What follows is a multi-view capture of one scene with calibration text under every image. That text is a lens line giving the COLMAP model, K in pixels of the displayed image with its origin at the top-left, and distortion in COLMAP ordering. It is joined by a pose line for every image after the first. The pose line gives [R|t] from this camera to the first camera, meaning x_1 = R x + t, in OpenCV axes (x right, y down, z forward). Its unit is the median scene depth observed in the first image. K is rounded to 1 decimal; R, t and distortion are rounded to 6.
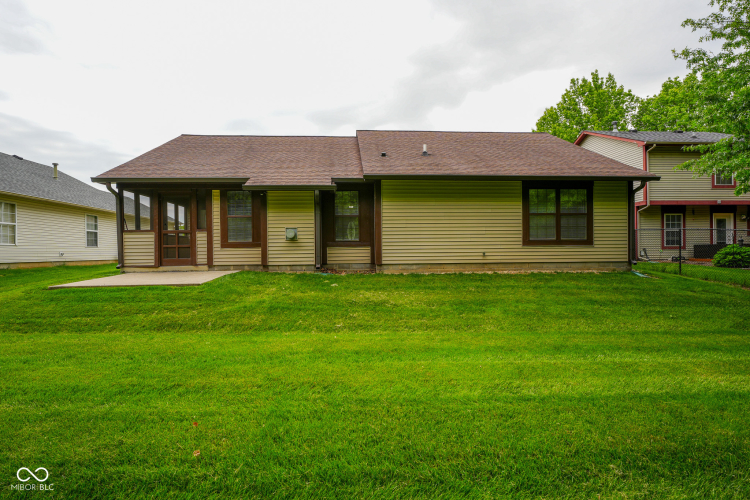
lens RADIAL K [[384.9, 0, 375.1], [0, 384.9, 252.3], [0, 0, 1]] dist [-0.014589, -0.000454]
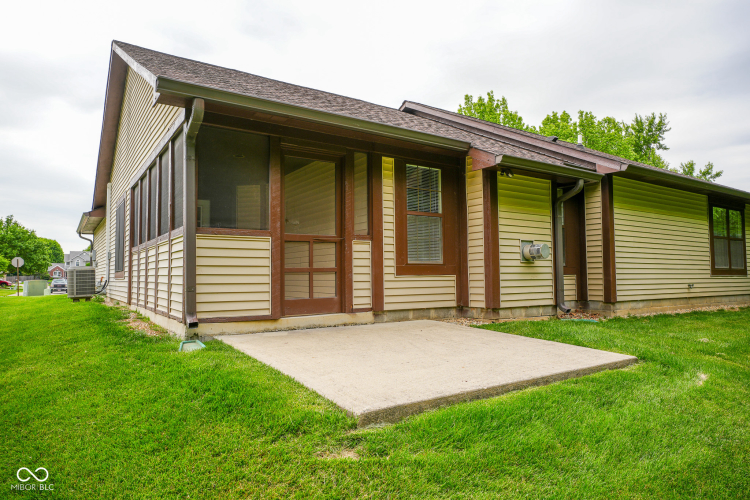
lens RADIAL K [[472.8, 0, 374.7], [0, 472.8, 249.6], [0, 0, 1]] dist [0.003254, 0.000510]
pose [[0.869411, 0.034888, 0.492856, -0.725414], [0.002808, 0.997139, -0.075537, 0.002110], [-0.494081, 0.067057, 0.866826, 0.486134]]
